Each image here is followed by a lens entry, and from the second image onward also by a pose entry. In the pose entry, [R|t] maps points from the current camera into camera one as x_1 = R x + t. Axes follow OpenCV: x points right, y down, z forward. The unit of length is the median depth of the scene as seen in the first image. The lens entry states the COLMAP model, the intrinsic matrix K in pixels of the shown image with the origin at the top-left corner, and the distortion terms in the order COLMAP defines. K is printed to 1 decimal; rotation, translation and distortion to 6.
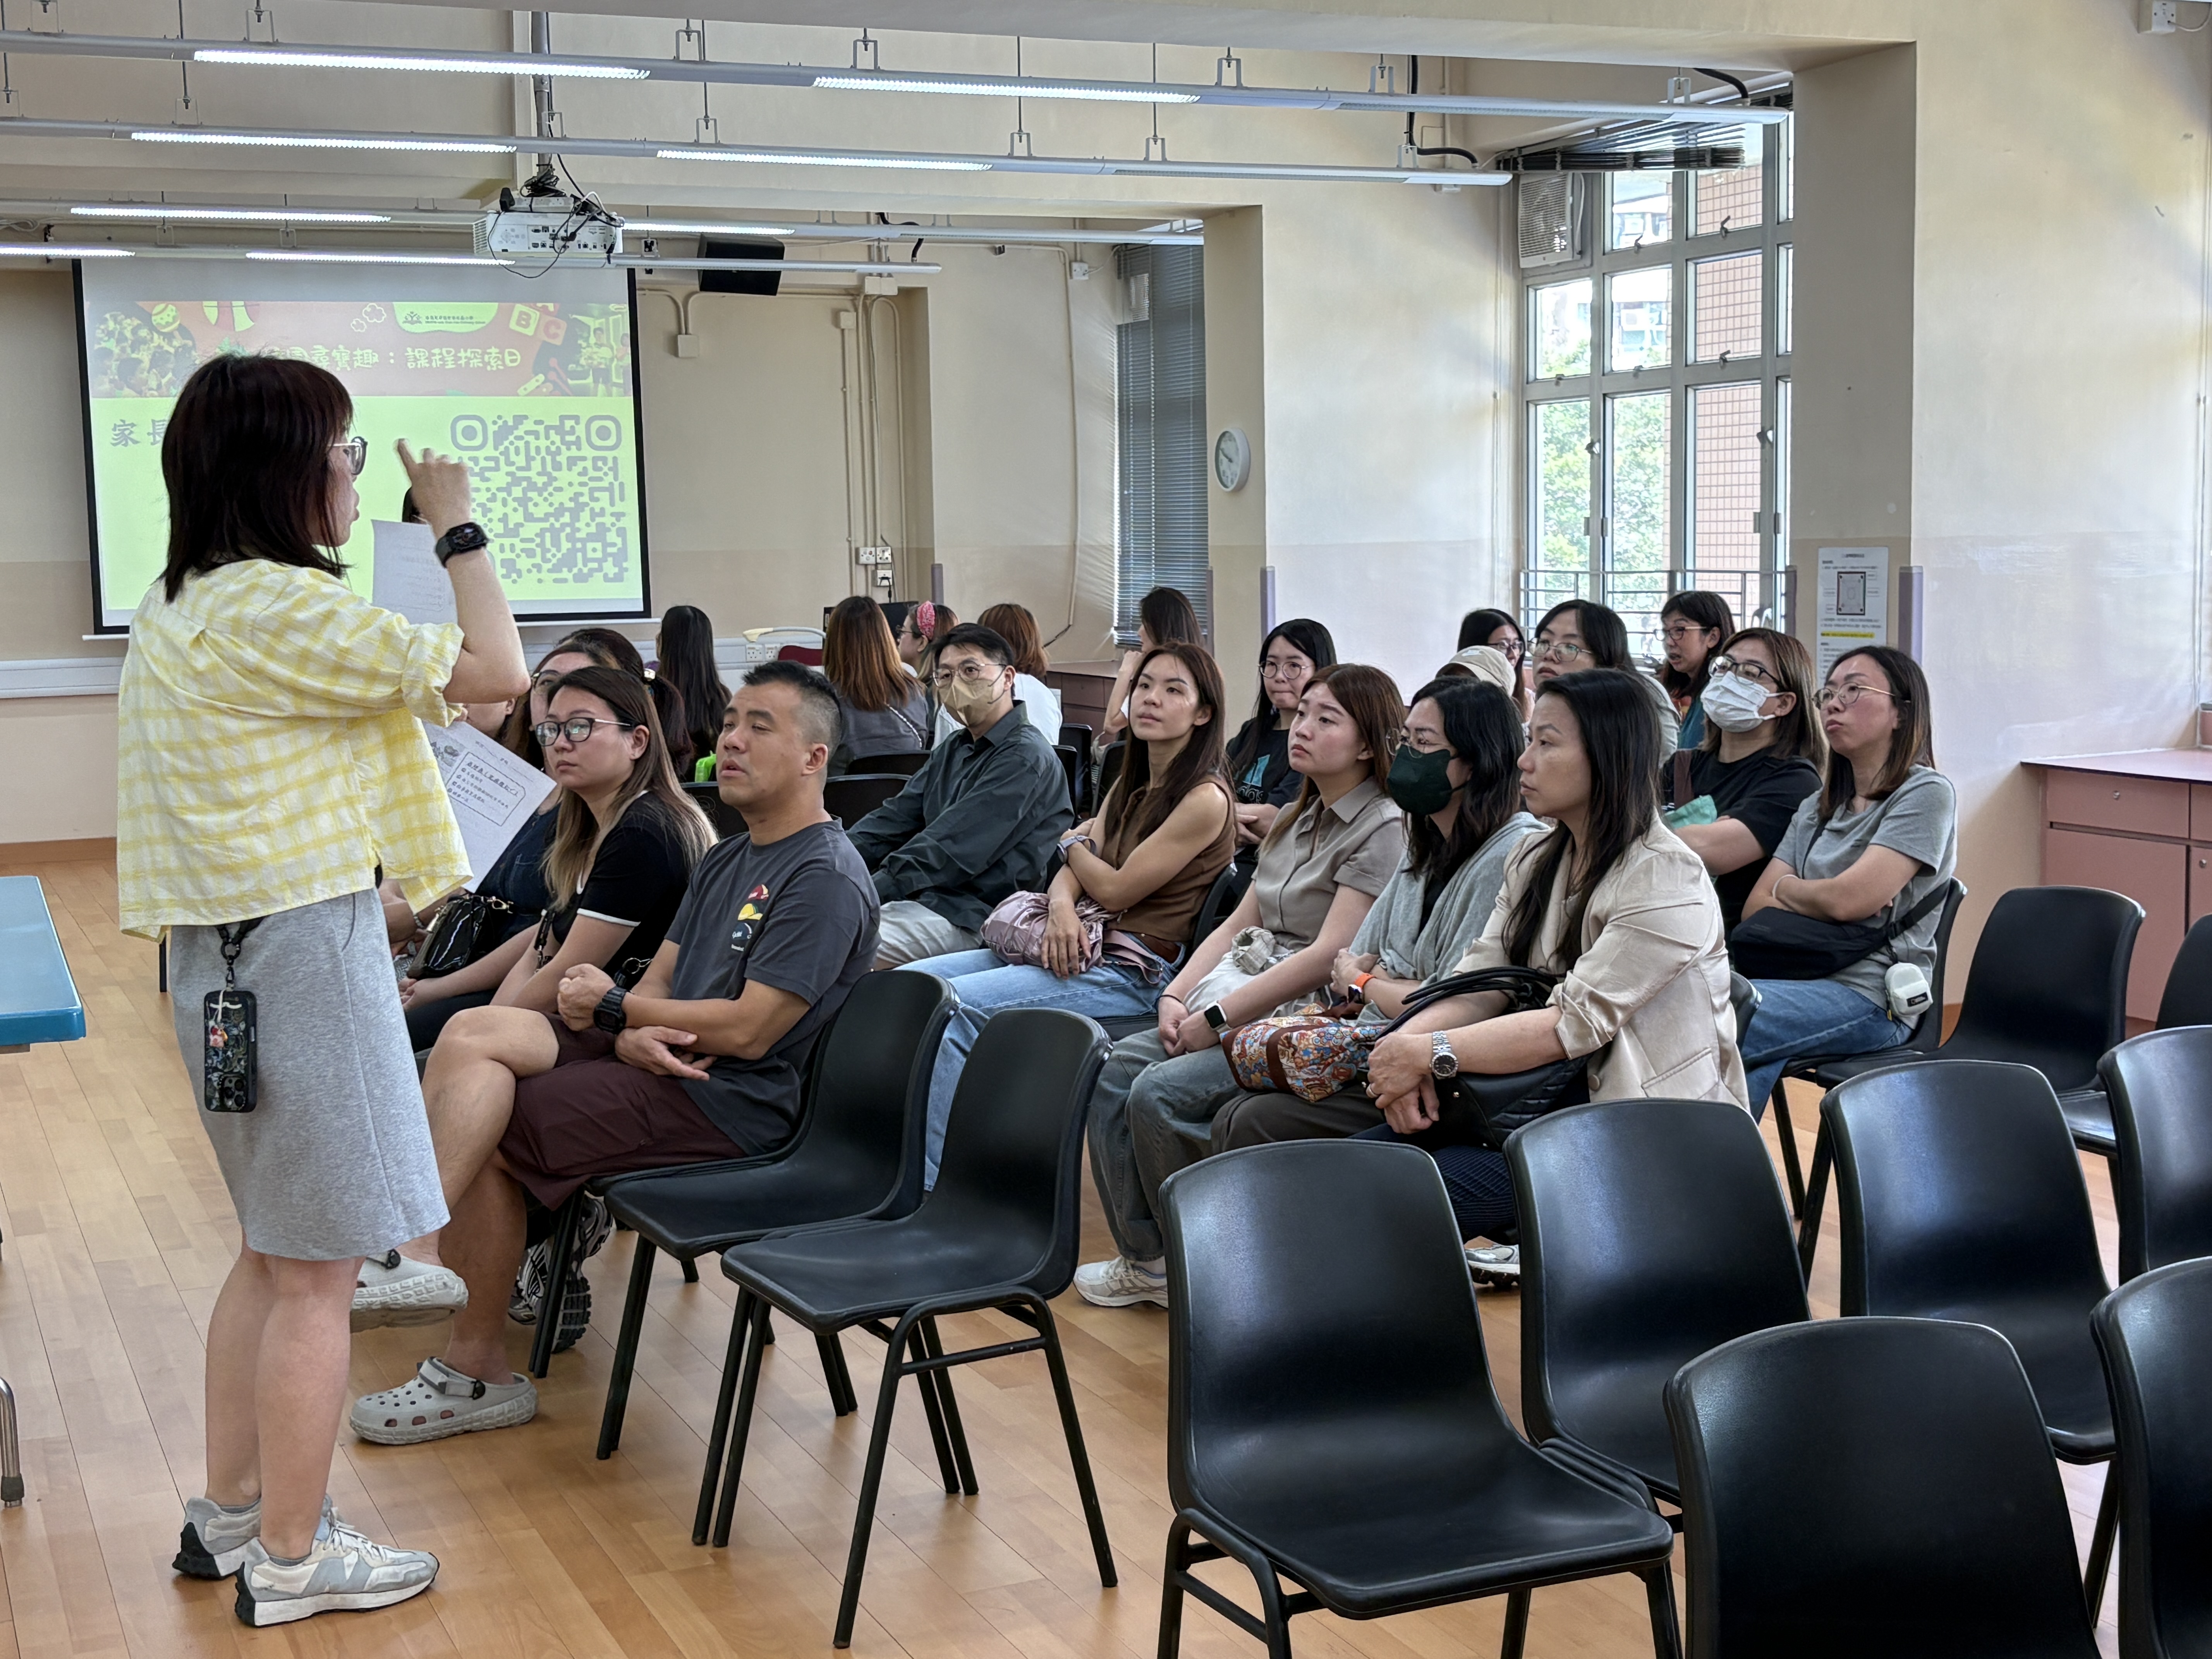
lens RADIAL K [[2886.2, 0, 1105.3], [0, 2886.2, 879.2], [0, 0, 1]] dist [0.085215, -0.255144]
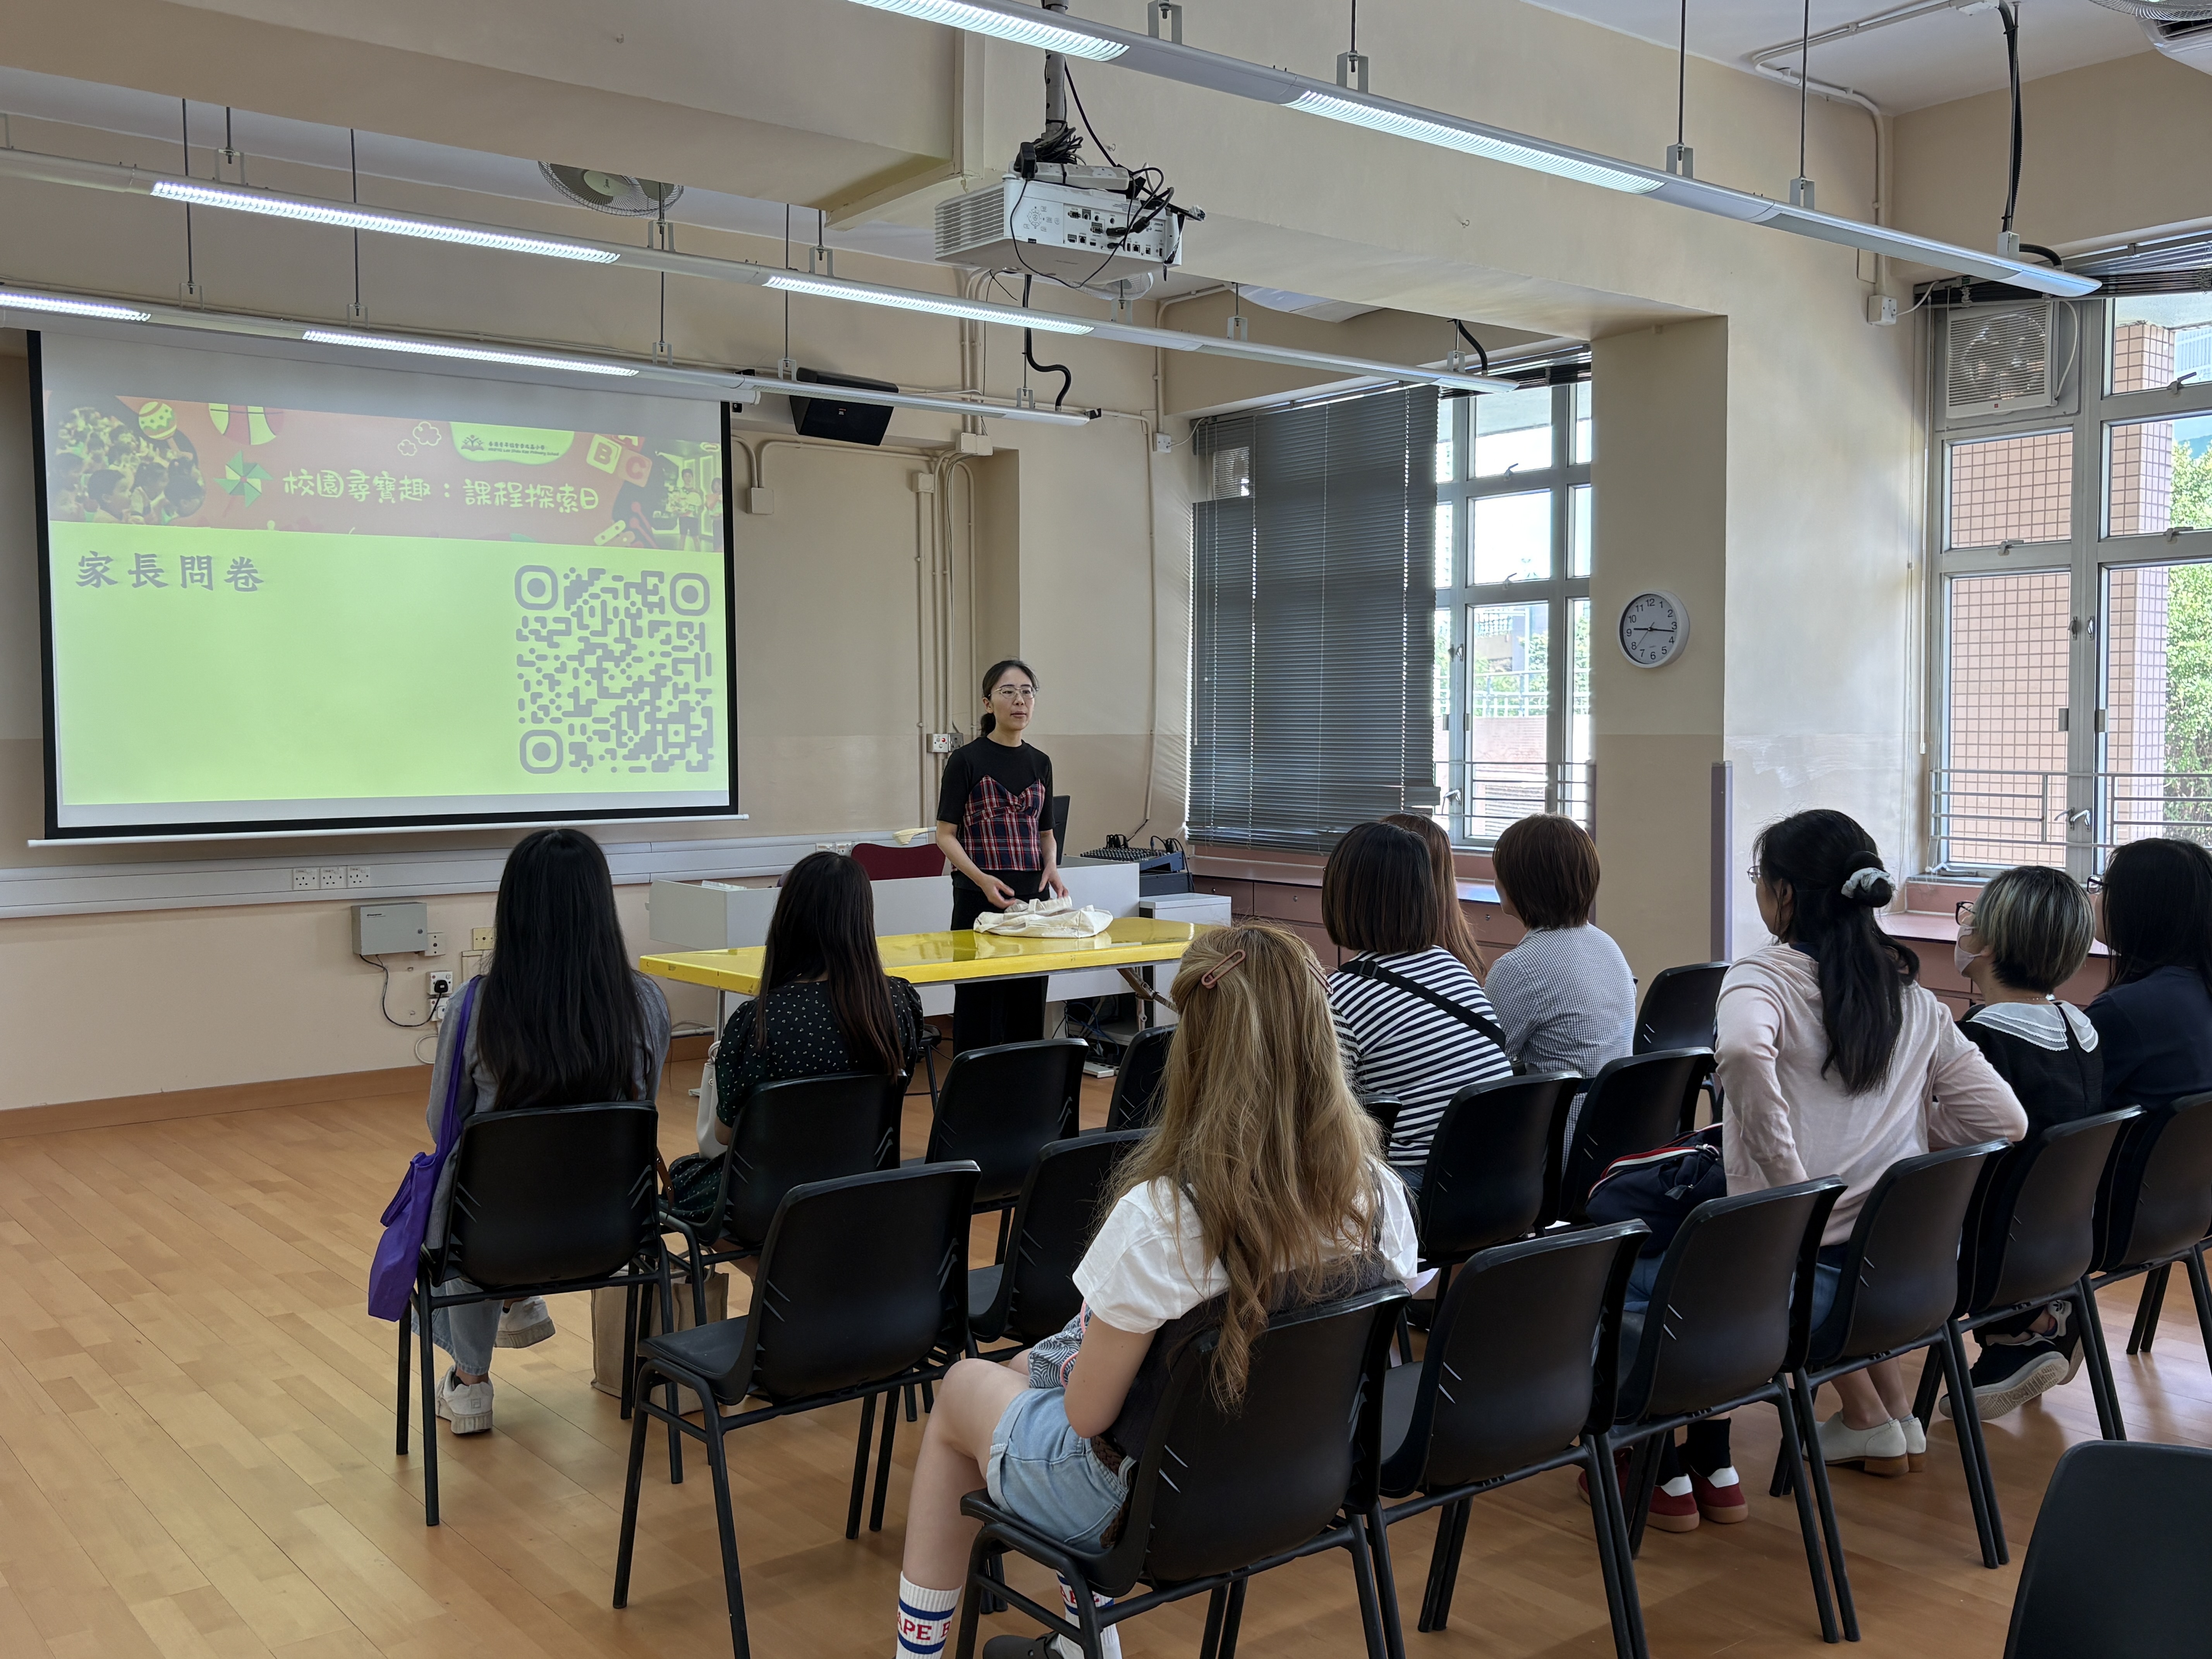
lens RADIAL K [[2043.9, 0, 1108.1], [0, 2043.9, 834.4], [0, 0, 1]] dist [0.009300, -0.004632]
pose [[0.966899, 0.001175, 0.255155, -0.208525], [0.016610, 0.997578, -0.067539, -0.043459], [-0.254617, 0.069542, 0.964538, 0.408789]]
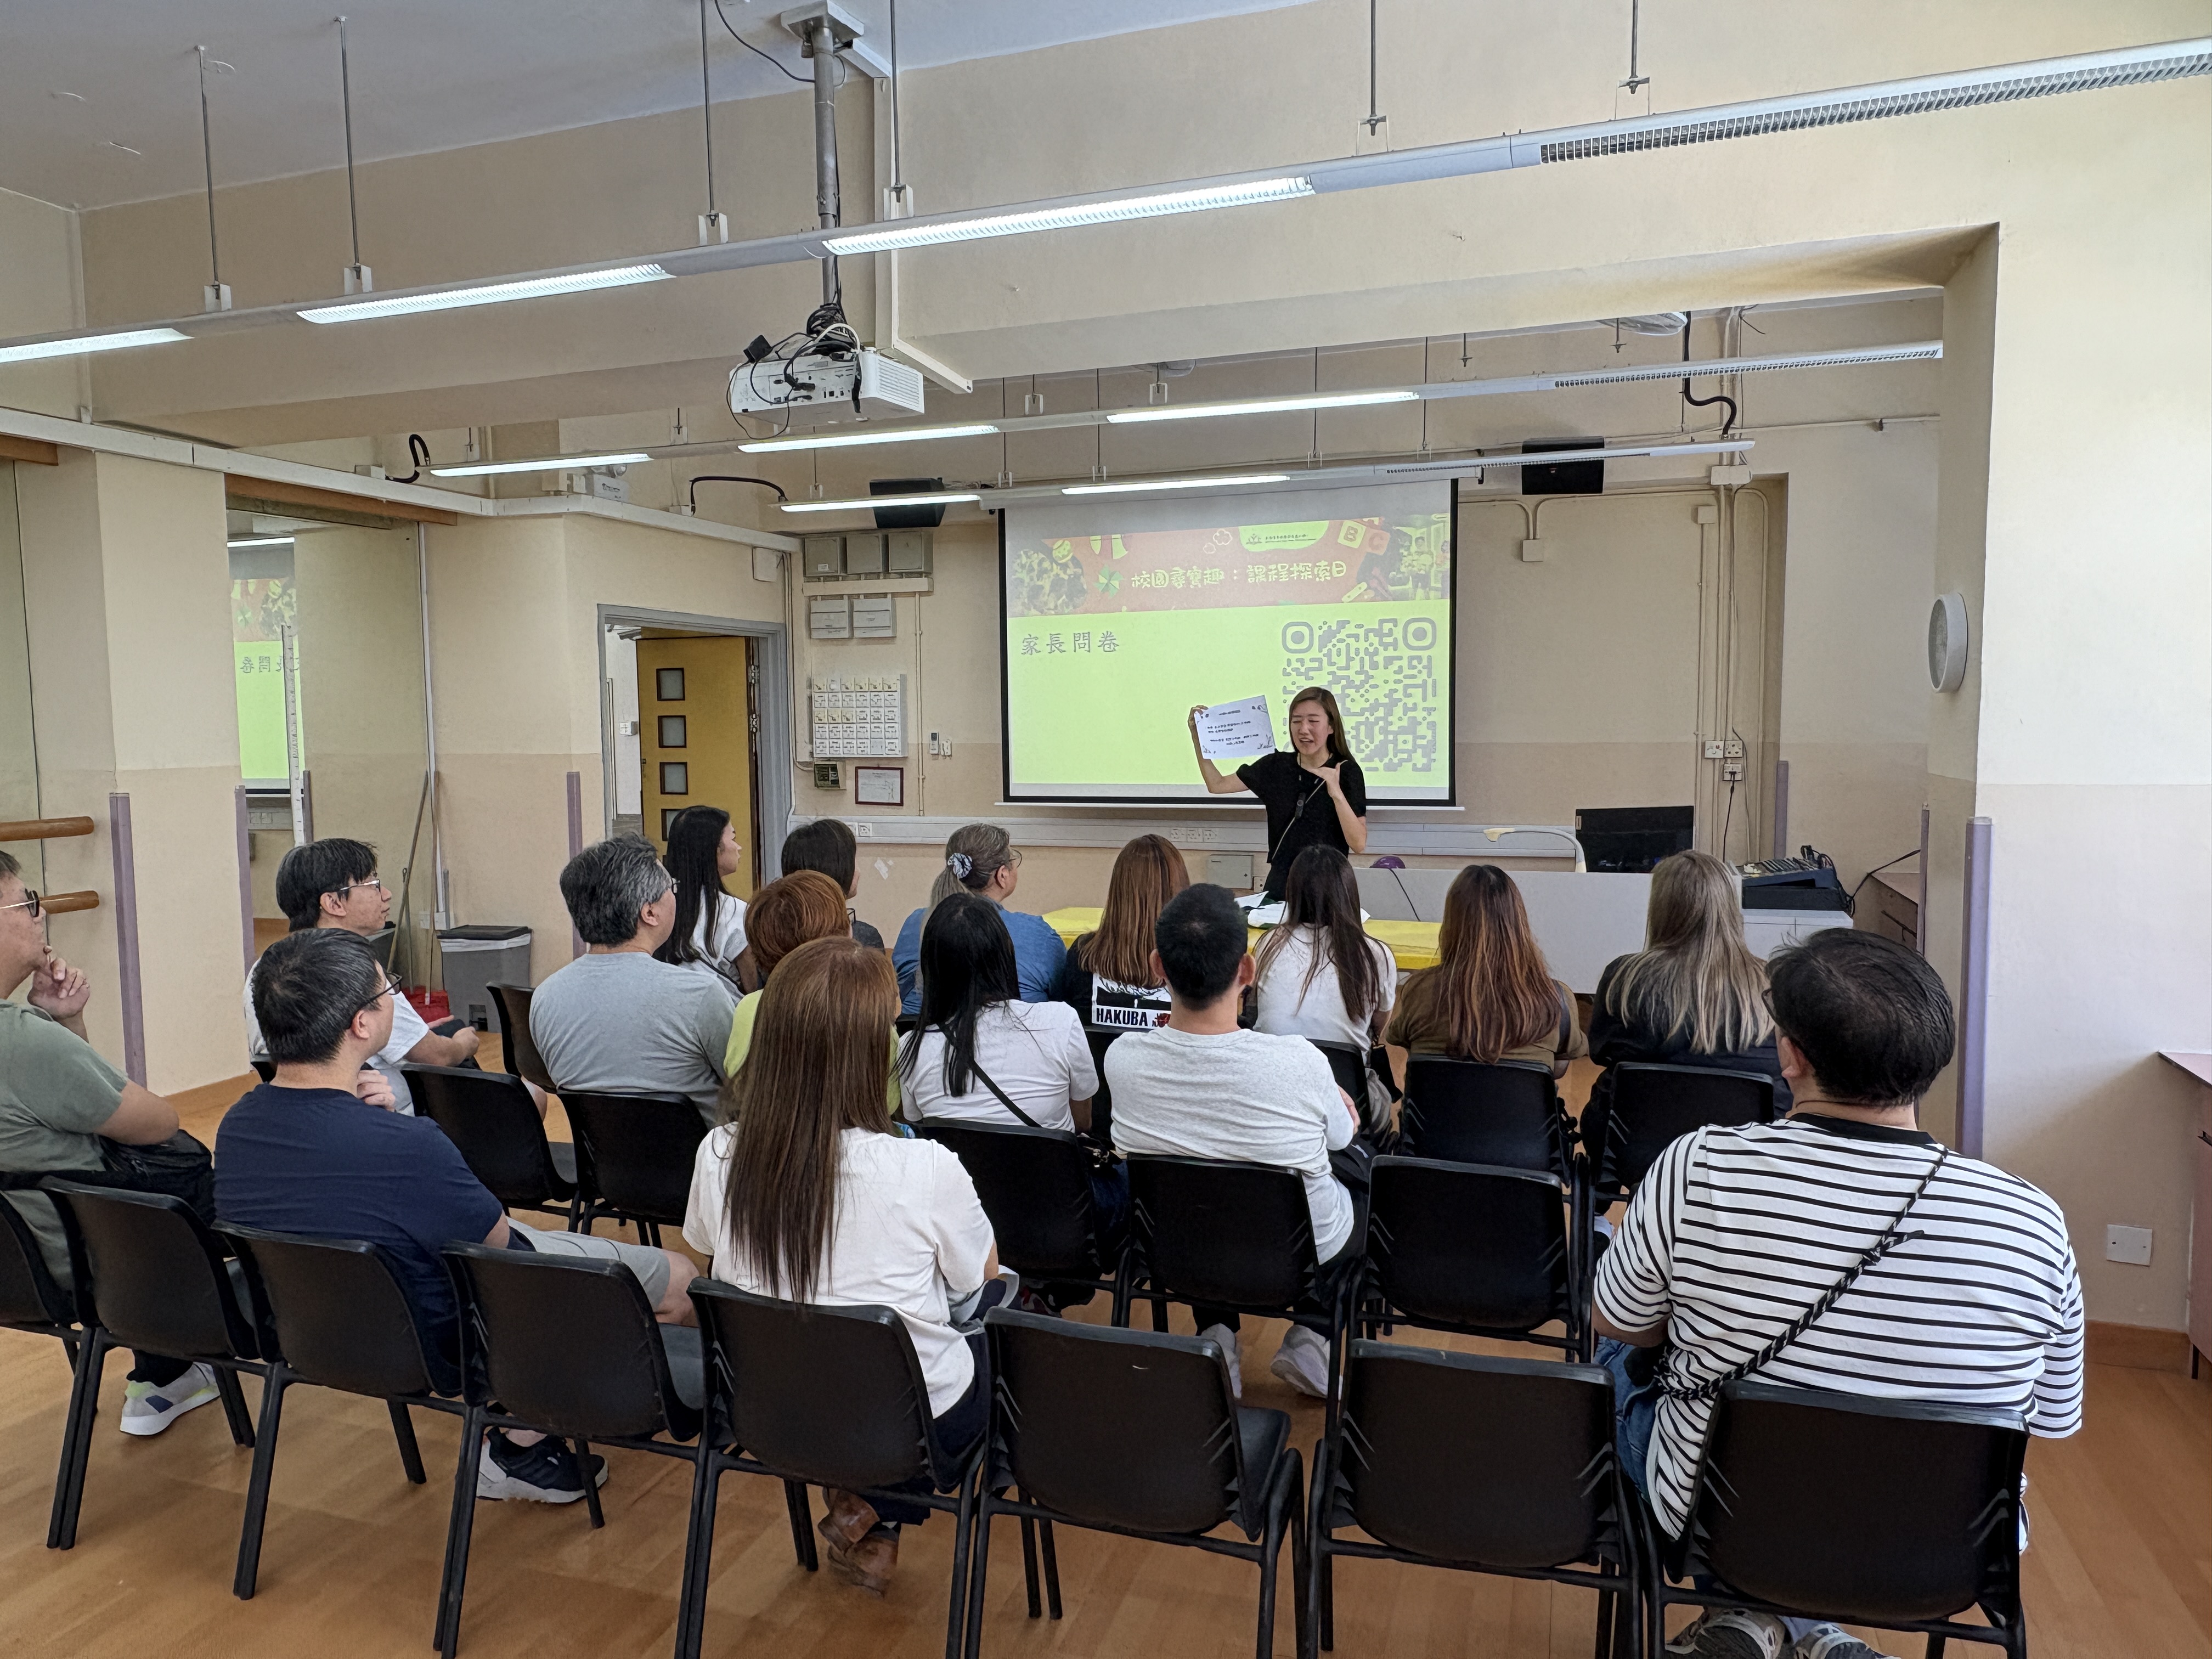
lens RADIAL K [[1420.5, 0, 1108.6], [0, 1420.5, 823.3], [0, 0, 1]] dist [0.063247, -0.106319]
pose [[0.738622, 0.061378, -0.671319, 0.102374], [-0.086769, 0.996219, -0.004385, -0.072095], [0.668512, 0.061488, 0.741155, 0.537883]]
